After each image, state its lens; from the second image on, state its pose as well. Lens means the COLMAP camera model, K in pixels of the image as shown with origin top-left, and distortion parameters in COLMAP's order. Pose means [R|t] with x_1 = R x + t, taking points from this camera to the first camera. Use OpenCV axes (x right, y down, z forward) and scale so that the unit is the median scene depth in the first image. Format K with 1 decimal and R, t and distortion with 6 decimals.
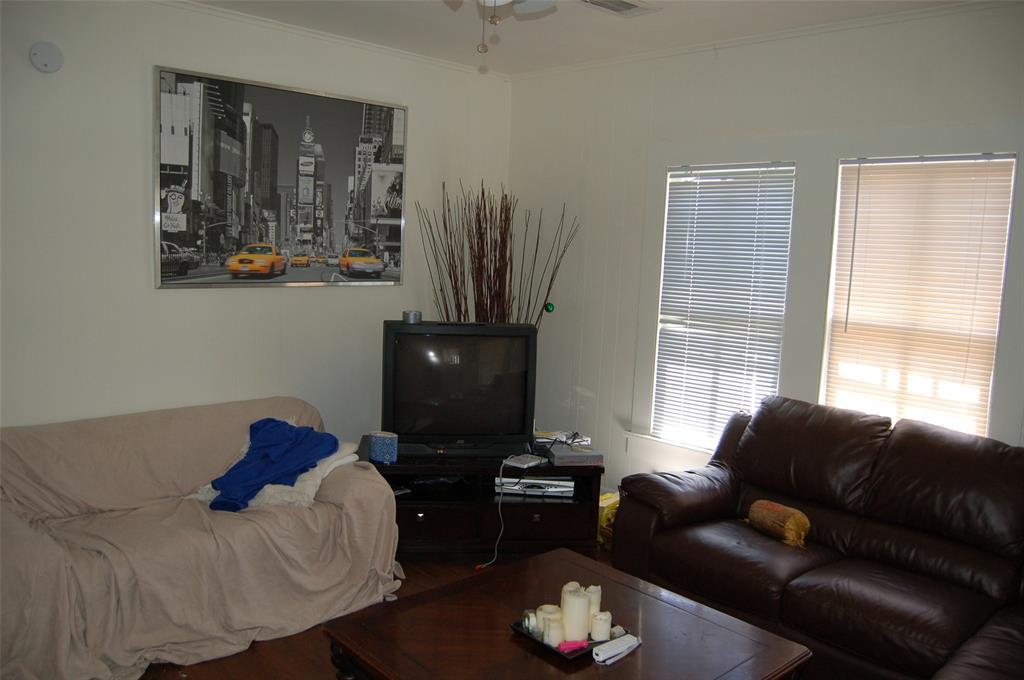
lens RADIAL K [[828.2, 0, 512.0], [0, 828.2, 340.0], [0, 0, 1]] dist [-0.067241, 0.037554]
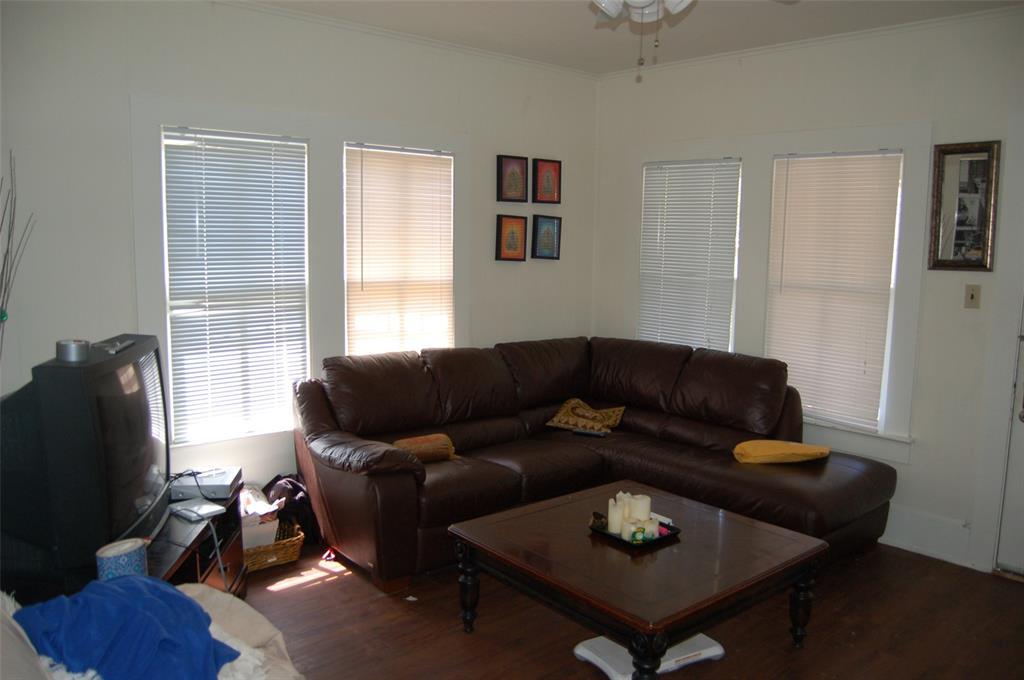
lens RADIAL K [[828.2, 0, 512.0], [0, 828.2, 340.0], [0, 0, 1]] dist [-0.067241, 0.037554]
pose [[0.037980, -0.162372, 0.985998, -0.701155], [0.100007, 0.982374, 0.157922, -0.096646], [-0.994262, 0.092609, 0.053549, 0.661067]]
